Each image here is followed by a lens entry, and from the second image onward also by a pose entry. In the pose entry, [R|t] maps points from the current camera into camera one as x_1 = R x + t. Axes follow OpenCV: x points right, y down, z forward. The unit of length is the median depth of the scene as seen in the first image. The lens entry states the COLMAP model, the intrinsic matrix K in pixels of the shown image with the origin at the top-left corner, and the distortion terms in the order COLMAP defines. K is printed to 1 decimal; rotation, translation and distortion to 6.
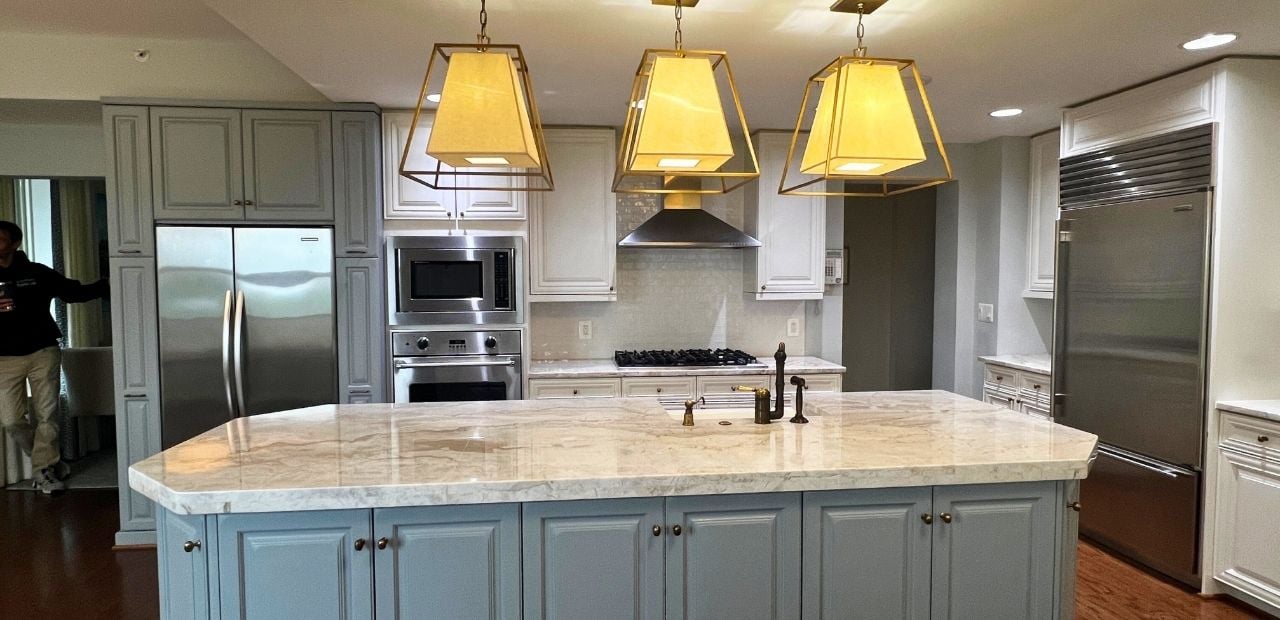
lens RADIAL K [[679.9, 0, 640.0], [0, 679.9, 310.0], [0, 0, 1]] dist [0.026155, -0.000303]
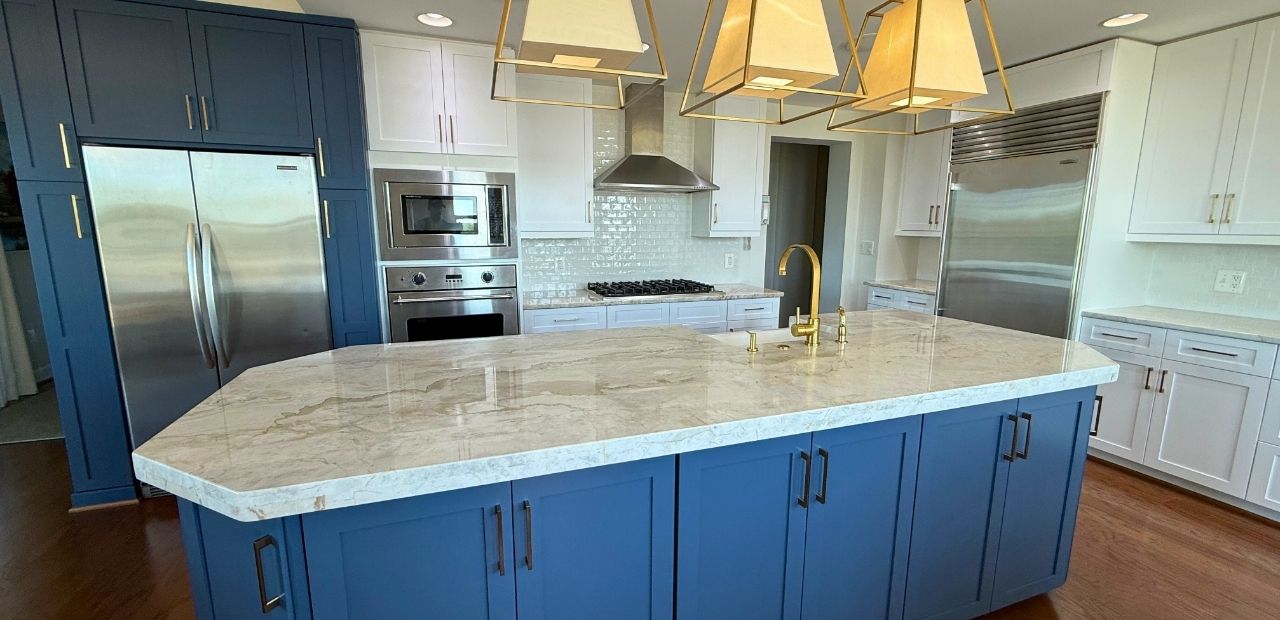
lens RADIAL K [[504.4, 0, 640.1], [0, 504.4, 305.2], [0, 0, 1]] dist [0.015057, 0.000012]
pose [[0.970664, -0.031255, 0.238400, -0.195773], [0.006400, 0.994523, 0.104325, 0.012645], [-0.240355, -0.099739, 0.965547, 0.209830]]
